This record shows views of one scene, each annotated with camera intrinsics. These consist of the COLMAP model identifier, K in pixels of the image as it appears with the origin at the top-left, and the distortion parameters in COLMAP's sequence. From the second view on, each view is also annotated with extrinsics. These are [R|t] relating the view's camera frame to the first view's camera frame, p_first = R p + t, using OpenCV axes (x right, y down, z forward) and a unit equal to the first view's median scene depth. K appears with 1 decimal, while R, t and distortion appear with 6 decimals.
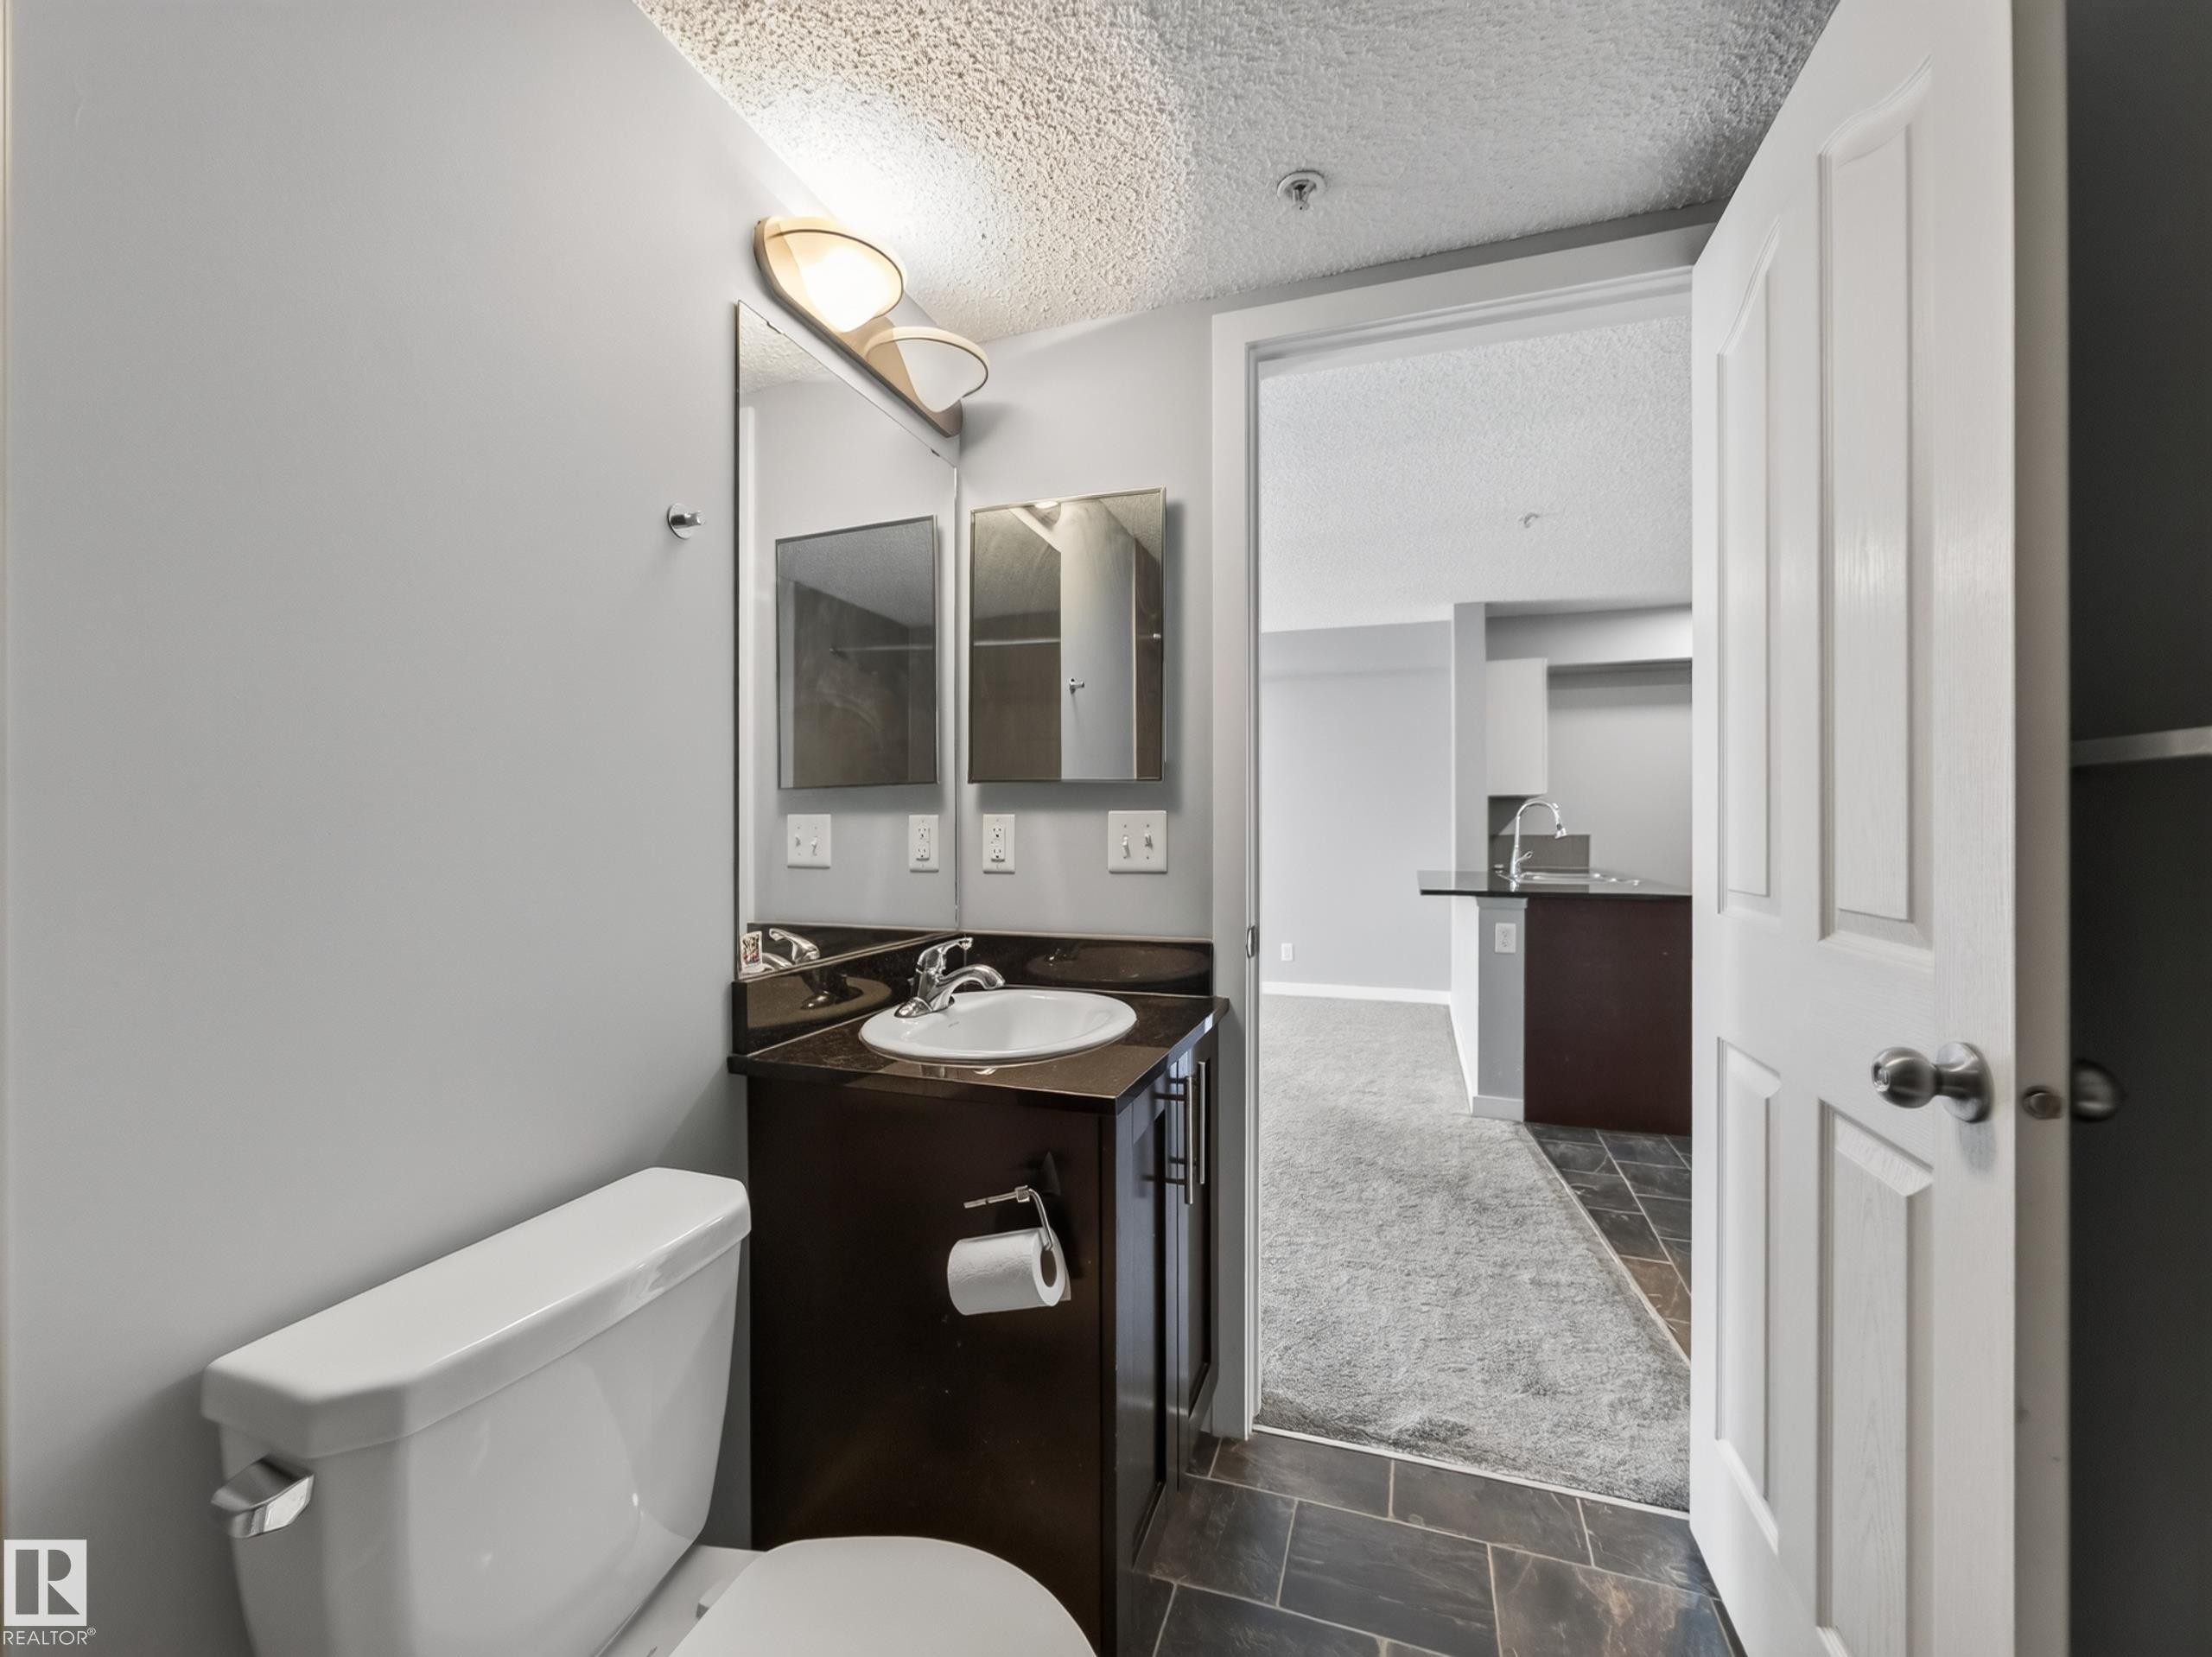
lens RADIAL K [[897.5, 0, 1118.0], [0, 897.5, 827.5], [0, 0, 1]] dist [-0.021900, 0.008611]
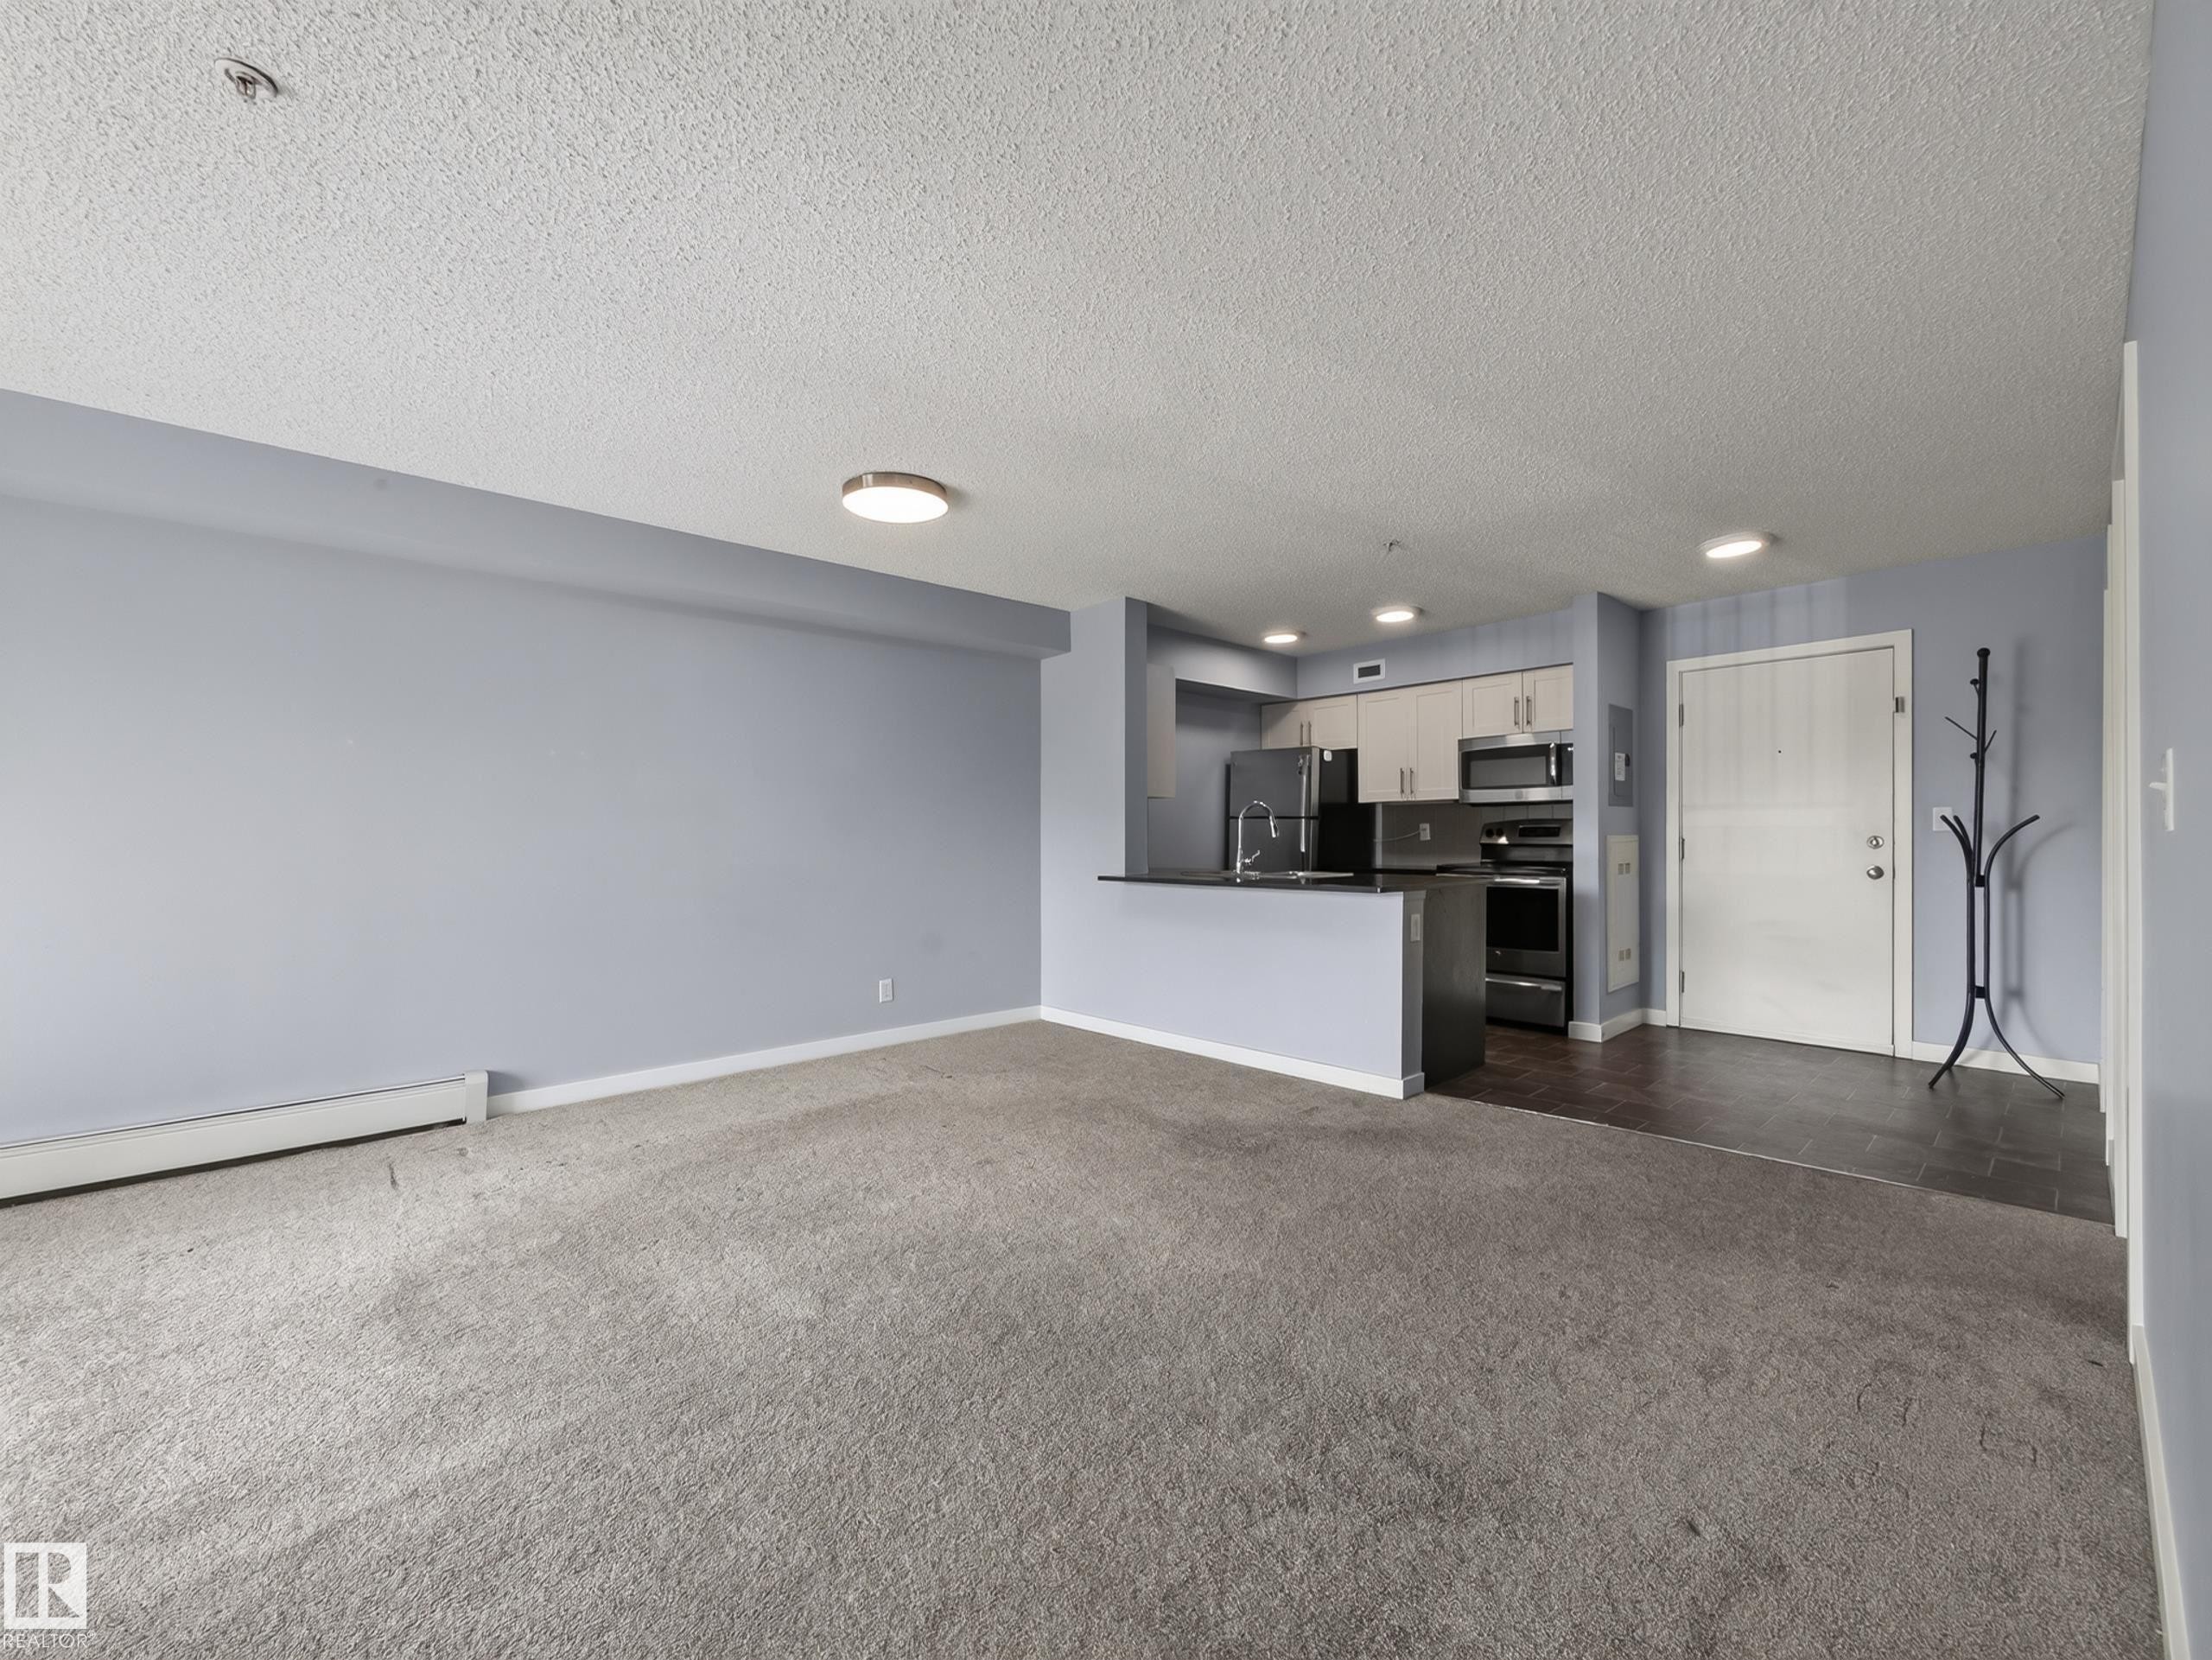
lens RADIAL K [[897.6, 0, 1109.1], [0, 897.6, 840.6], [0, 0, 1]] dist [-0.021900, 0.008611]
pose [[0.485825, -0.010665, 0.873991, -0.686071], [0.009124, 0.999933, 0.007131, 0.006551], [-0.874008, 0.004510, 0.485890, 0.785343]]
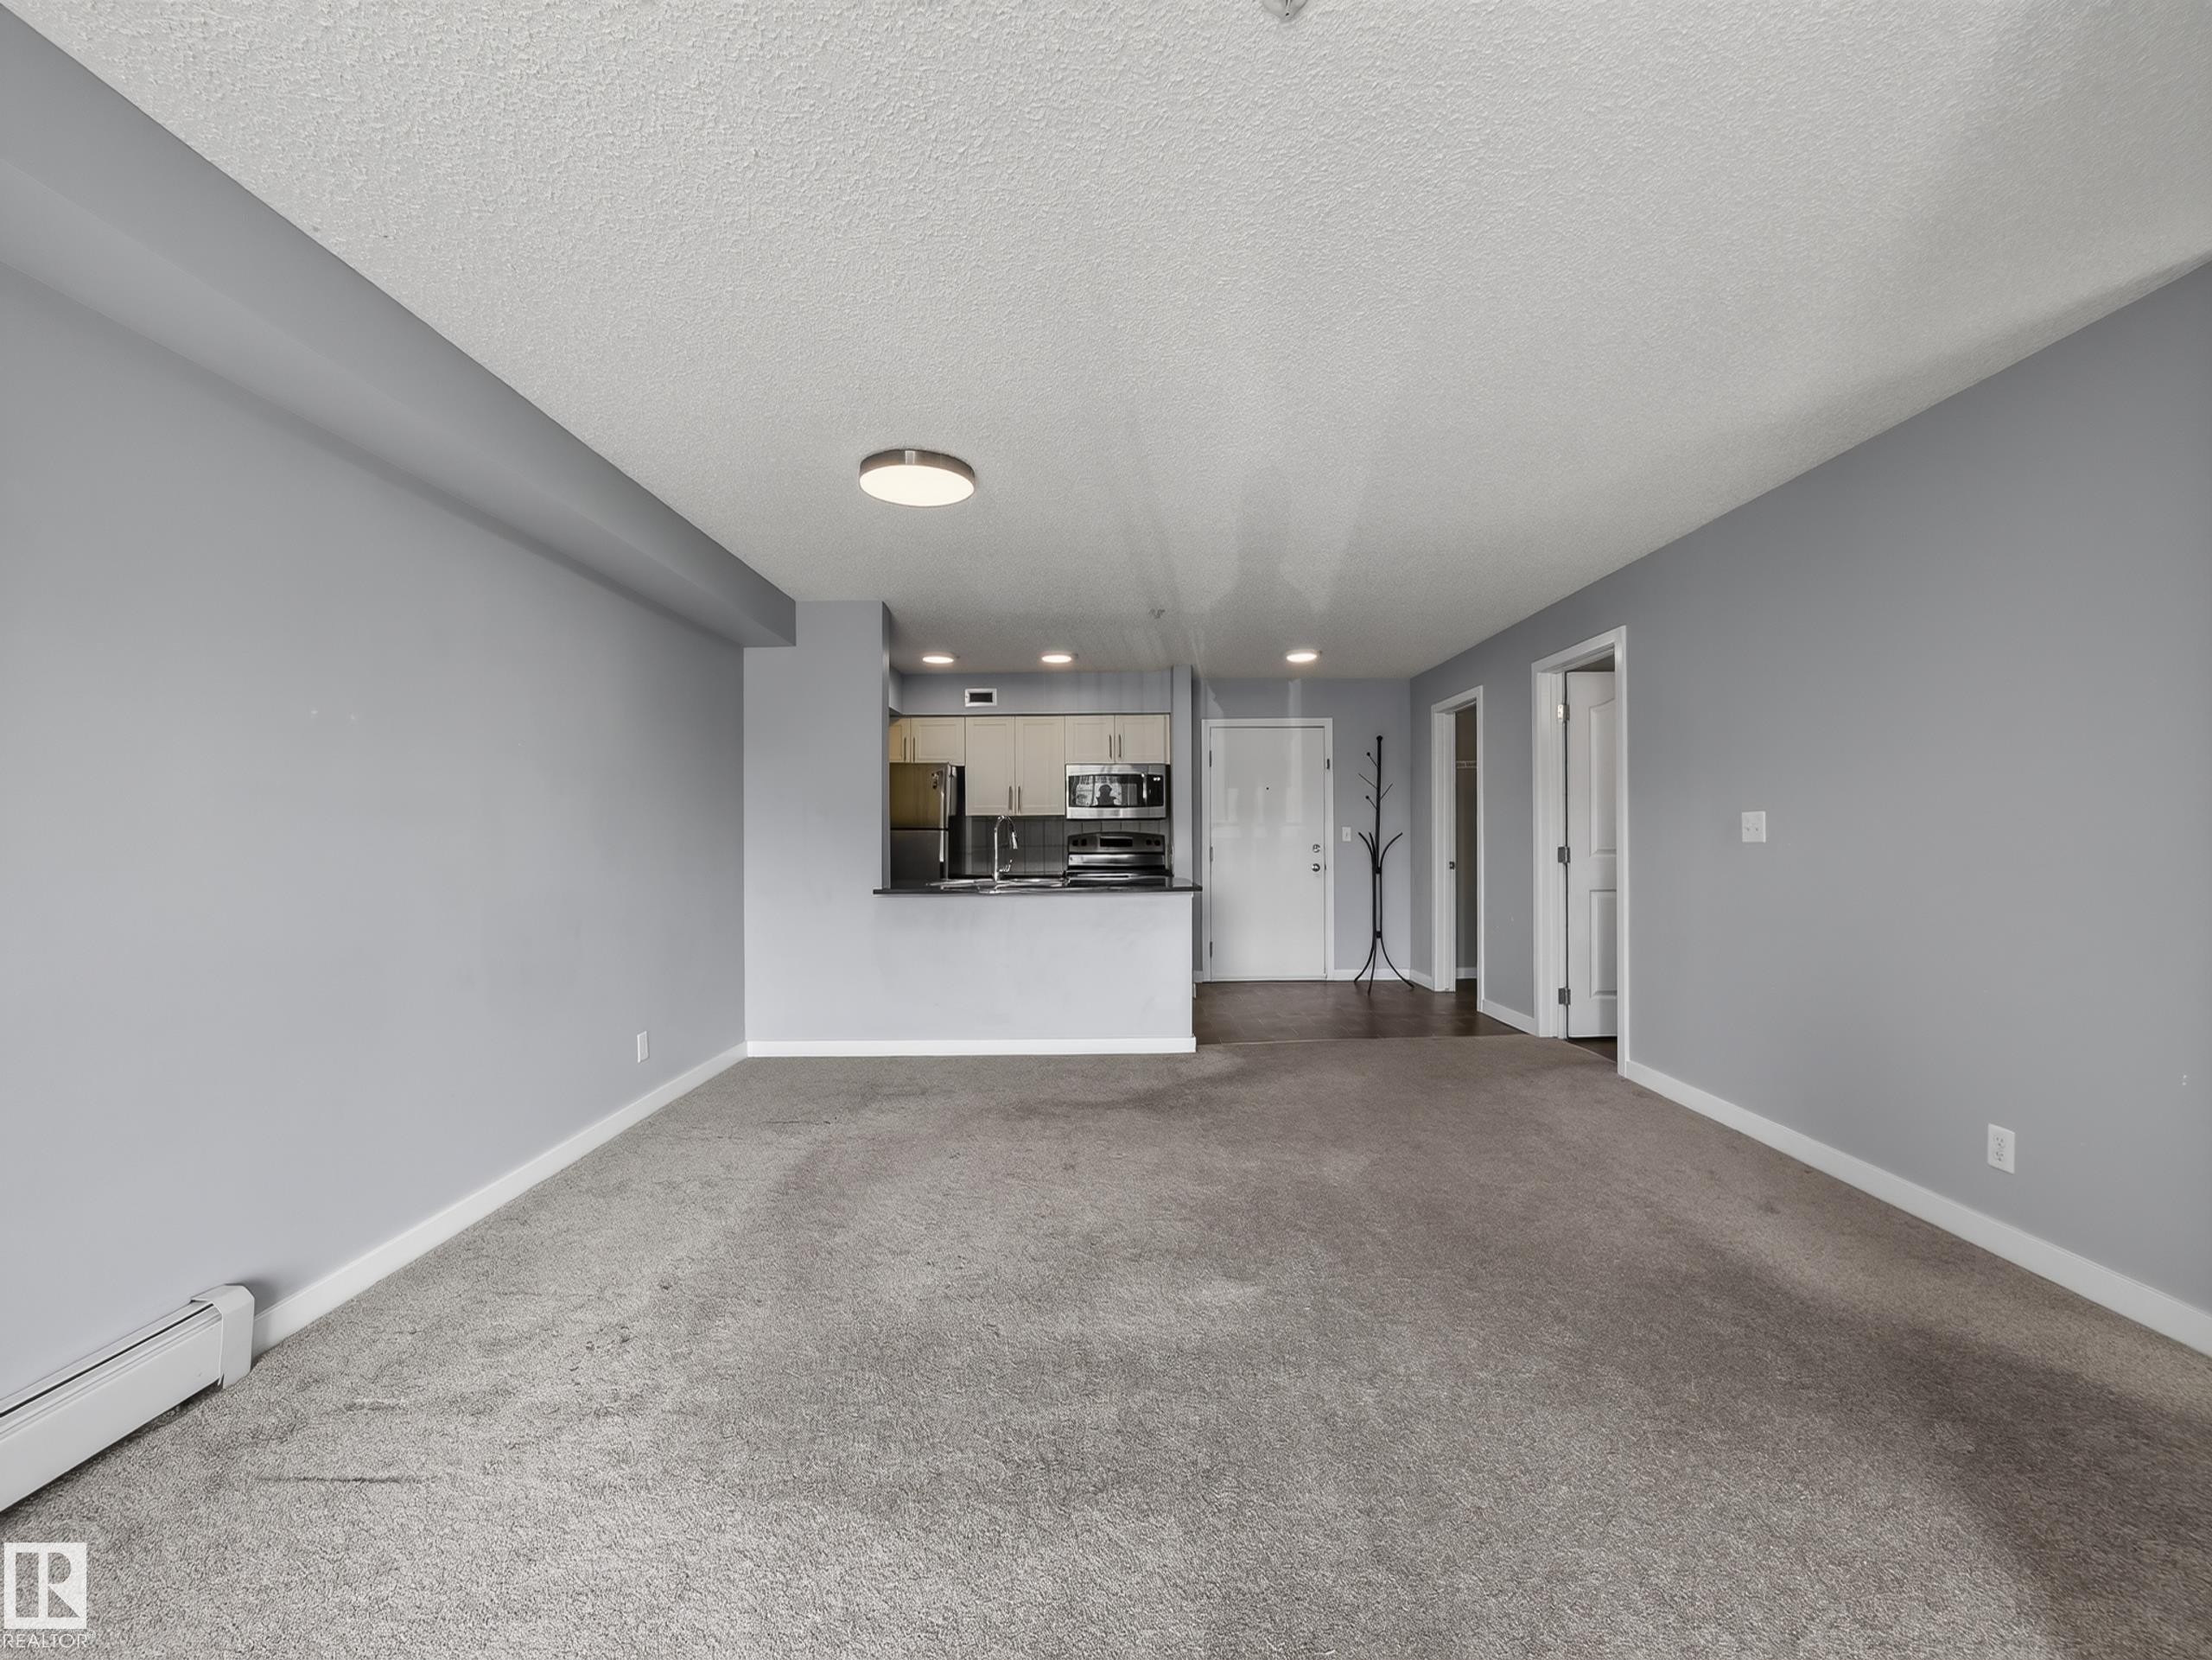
lens RADIAL K [[897.6, 0, 1115.0], [0, 897.6, 843.6], [0, 0, 1]] dist [-0.021900, 0.008611]
pose [[-0.320490, -0.004401, 0.947242, -0.840918], [0.009631, 0.999922, 0.007904, -0.003445], [-0.947203, 0.011656, -0.320423, 1.536735]]
